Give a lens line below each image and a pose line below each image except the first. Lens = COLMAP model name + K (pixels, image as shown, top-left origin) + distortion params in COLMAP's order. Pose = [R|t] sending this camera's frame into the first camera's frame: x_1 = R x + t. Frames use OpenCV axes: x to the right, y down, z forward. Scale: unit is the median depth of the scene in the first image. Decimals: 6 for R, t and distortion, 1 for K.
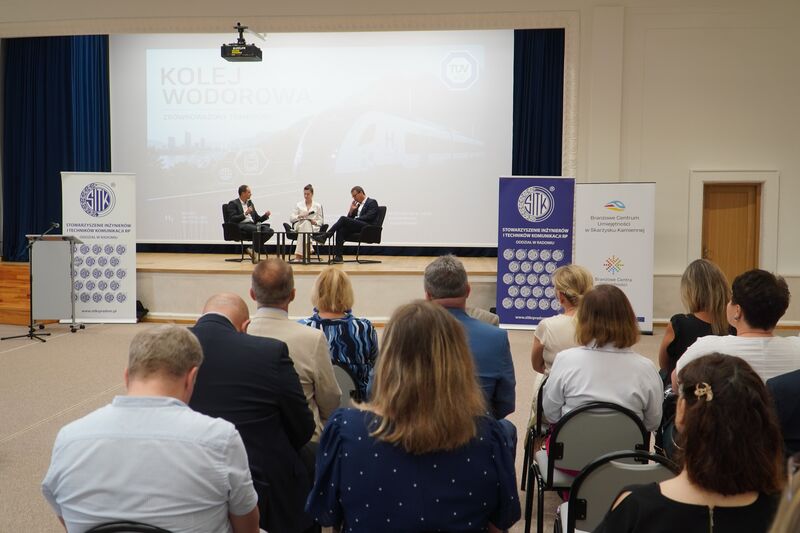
lens RADIAL K [[871.7, 0, 400.0], [0, 871.7, 266.5], [0, 0, 1]] dist [0.126619, -0.428845]
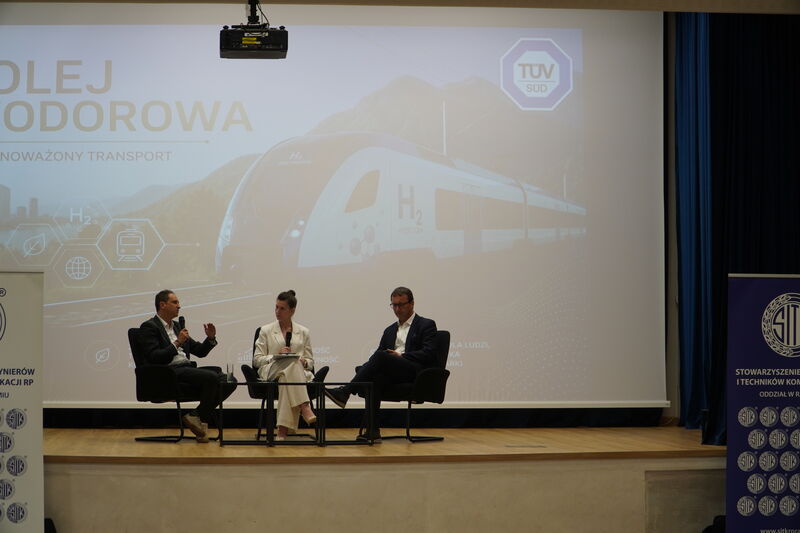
lens RADIAL K [[1861.0, 0, 400.0], [0, 1861.0, 266.5], [0, 0, 1]] dist [-0.311296, -0.291685]
pose [[0.980515, 0.001083, 0.196442, -0.262266], [0.019138, 0.994702, -0.101007, 0.003596], [-0.195510, 0.102798, 0.975299, -0.071118]]
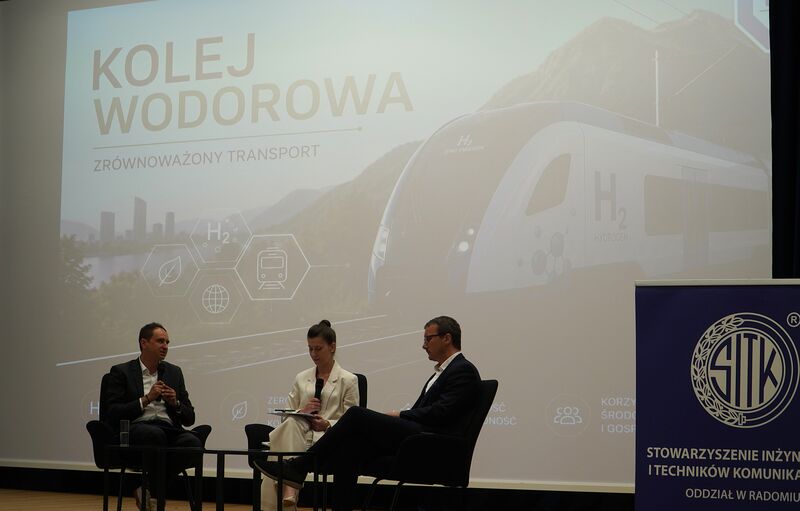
lens RADIAL K [[1943.5, 0, 400.0], [0, 1943.5, 255.5], [0, 0, 1]] dist [-0.364635, 0.145408]
pose [[0.917008, -0.024024, -0.398144, 0.260203], [-0.030754, 0.990954, -0.130627, -0.016264], [0.397681, 0.132031, 0.907975, 0.279785]]
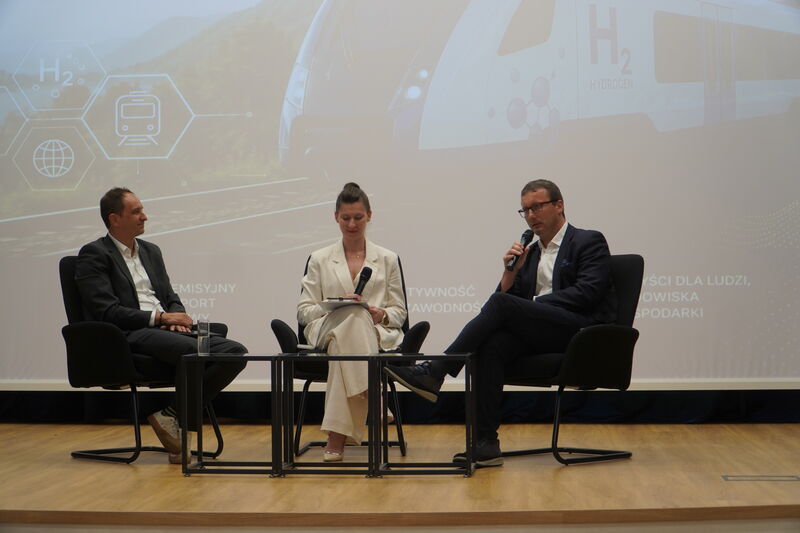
lens RADIAL K [[2127.9, 0, 400.0], [0, 2127.9, 266.5], [0, 0, 1]] dist [-0.329738, 0.055096]
pose [[0.999892, -0.014142, 0.003972, -0.096833], [0.014378, 0.997603, -0.067684, -0.020825], [-0.003006, 0.067734, 0.997699, 0.325431]]
